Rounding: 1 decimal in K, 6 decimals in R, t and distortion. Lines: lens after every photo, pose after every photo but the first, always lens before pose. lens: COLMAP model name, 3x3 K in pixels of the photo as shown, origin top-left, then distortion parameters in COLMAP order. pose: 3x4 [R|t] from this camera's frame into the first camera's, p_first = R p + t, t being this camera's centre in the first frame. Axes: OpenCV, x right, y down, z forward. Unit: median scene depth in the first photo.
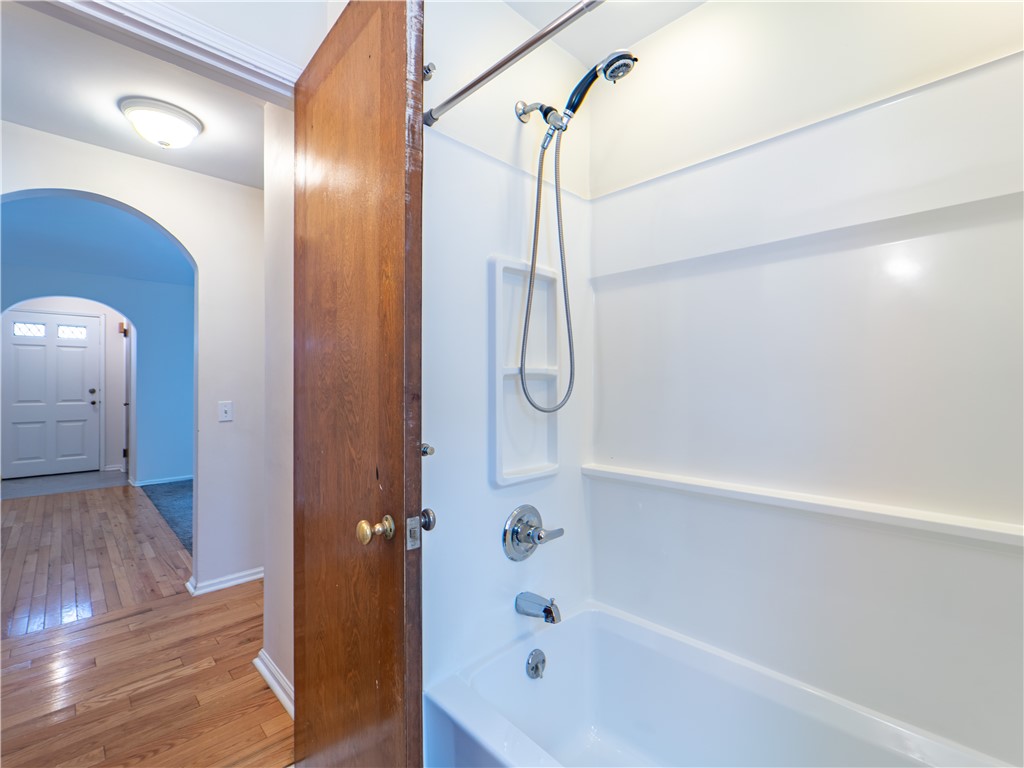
lens RADIAL K [[458.6, 0, 504.7], [0, 458.6, 382.1], [0, 0, 1]] dist [0.008362, -0.003390]
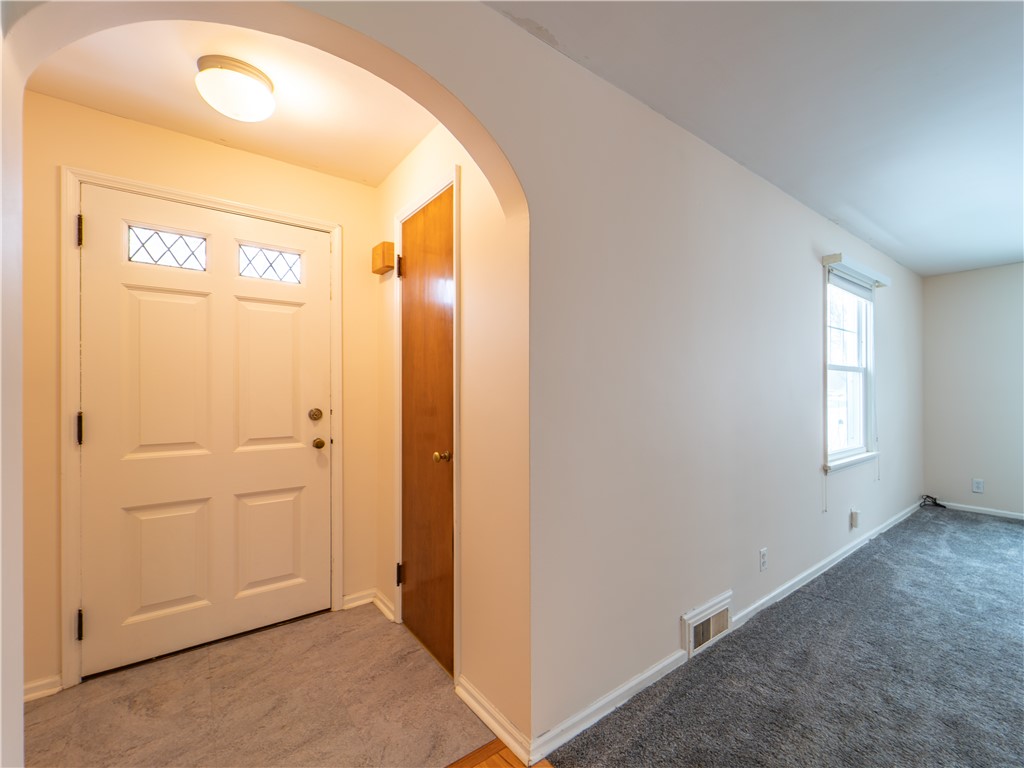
lens RADIAL K [[458.6, 0, 579.7], [0, 458.6, 390.6], [0, 0, 1]] dist [0.008362, -0.003390]
pose [[0.999141, -0.000047, -0.041446, -0.655225], [0.000203, 0.999993, 0.003776, -0.002835], [0.041446, -0.003782, 0.999134, 0.615525]]
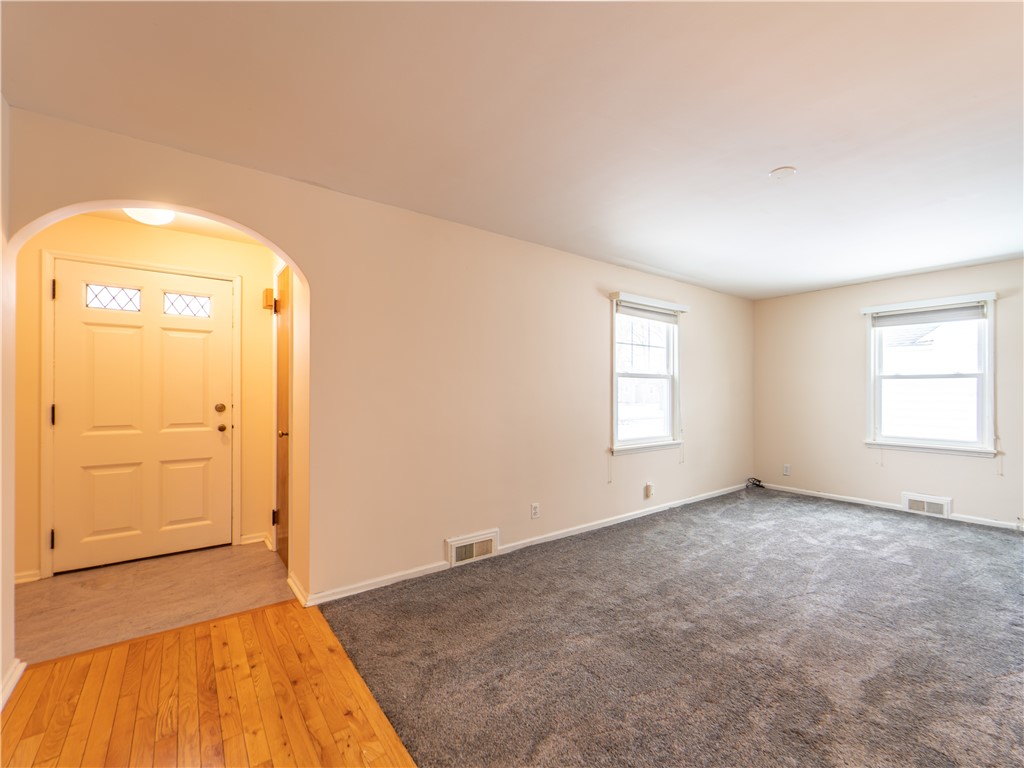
lens RADIAL K [[456.6, 0, 573.3], [0, 456.6, 391.7], [0, 0, 1]] dist [-0.001079, 0.000980]
pose [[0.999004, 0.003563, -0.044481, -0.431219], [-0.003480, 0.999992, 0.001942, -0.003500], [0.044487, -0.001785, 0.999008, 0.451711]]
